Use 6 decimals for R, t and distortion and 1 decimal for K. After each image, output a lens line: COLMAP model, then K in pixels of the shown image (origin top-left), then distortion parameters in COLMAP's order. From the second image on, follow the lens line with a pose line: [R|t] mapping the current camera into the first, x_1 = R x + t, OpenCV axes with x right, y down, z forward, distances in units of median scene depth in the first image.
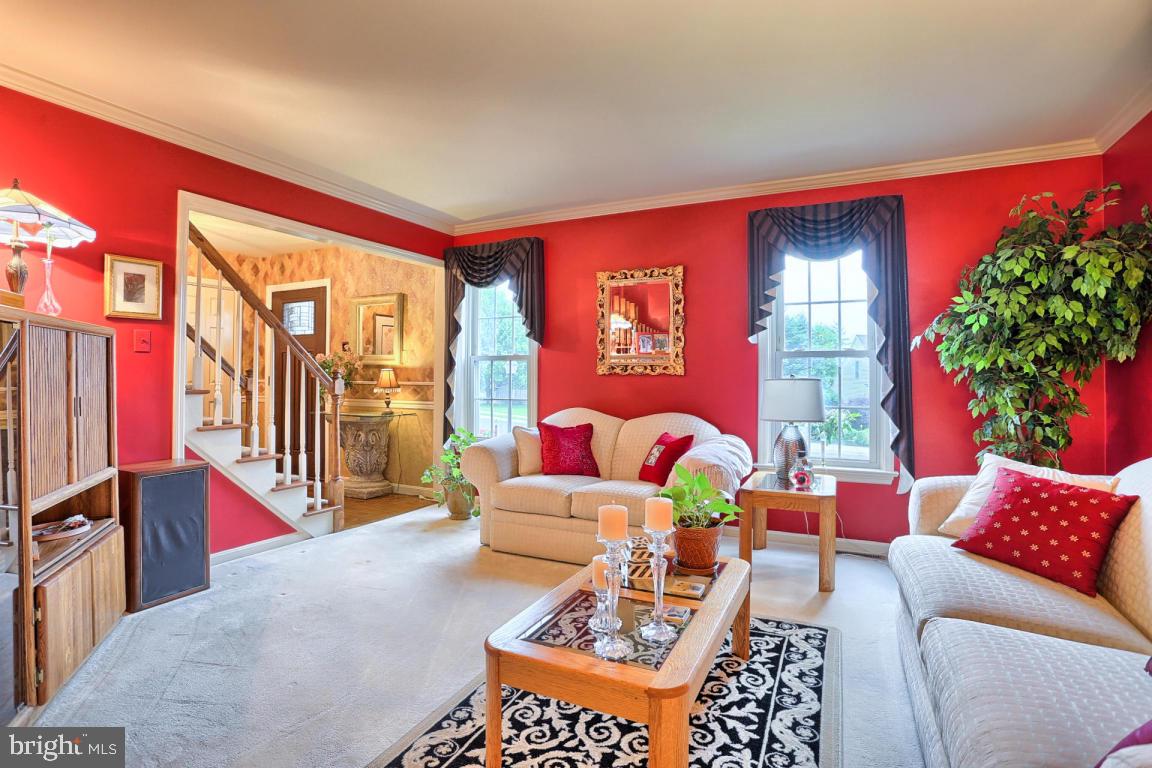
lens RADIAL K [[574.4, 0, 569.9], [0, 574.4, 367.8], [0, 0, 1]] dist [-0.059654, 0.026309]
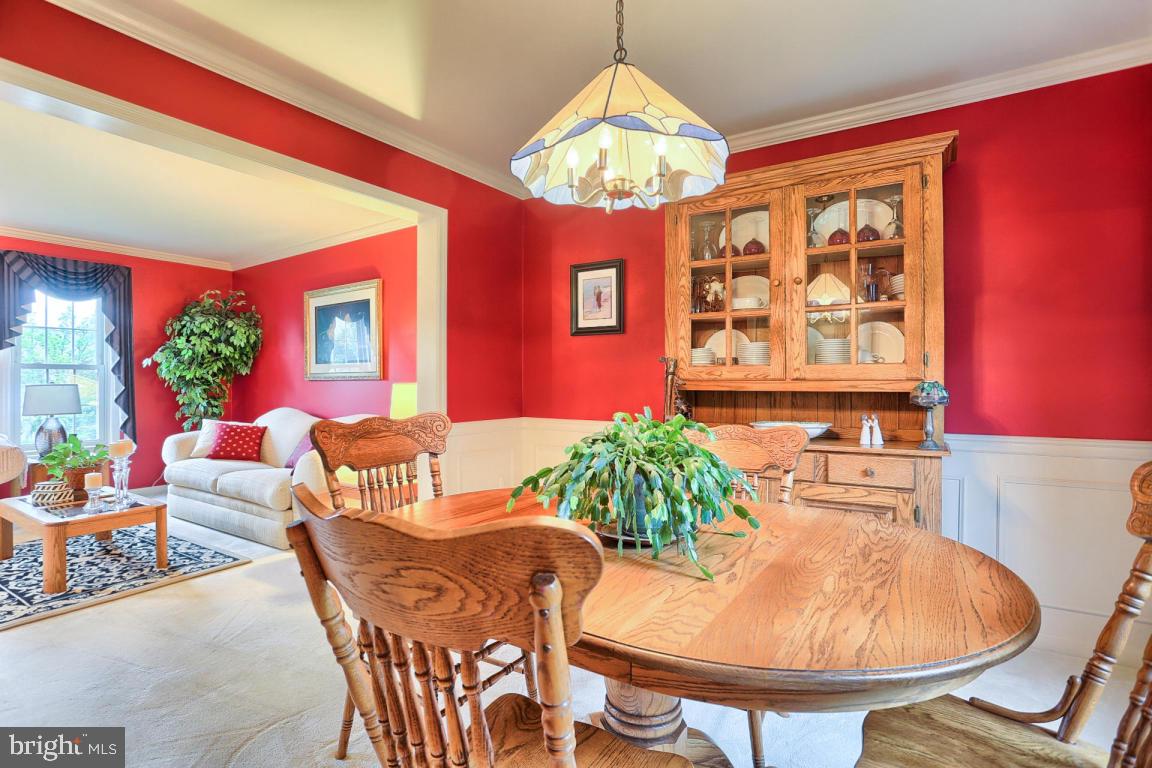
lens RADIAL K [[552.6, 0, 570.9], [0, 552.6, 383.1], [0, 0, 1]] dist [-0.059036, 0.018814]
pose [[0.124921, -0.006691, 0.992144, -0.736277], [-0.011283, 0.999903, 0.008164, -0.008762], [-0.992102, -0.012214, 0.124834, -0.414711]]
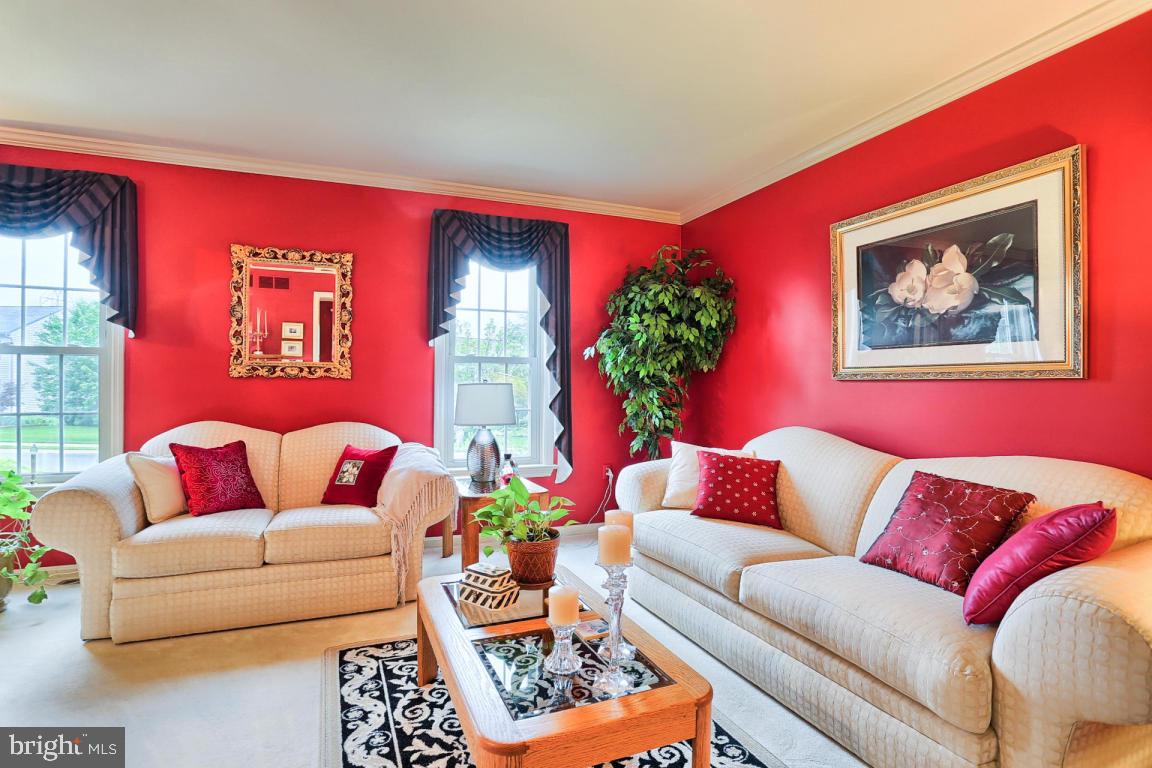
lens RADIAL K [[582.5, 0, 576.0], [0, 582.5, 384.0], [0, 0, 1]] dist [-0.078372, 0.044611]
pose [[0.662904, -0.001457, 0.748703, -0.281887], [-0.016213, 0.999736, 0.016300, 0.000949], [-0.748529, -0.022944, 0.662705, 0.189324]]
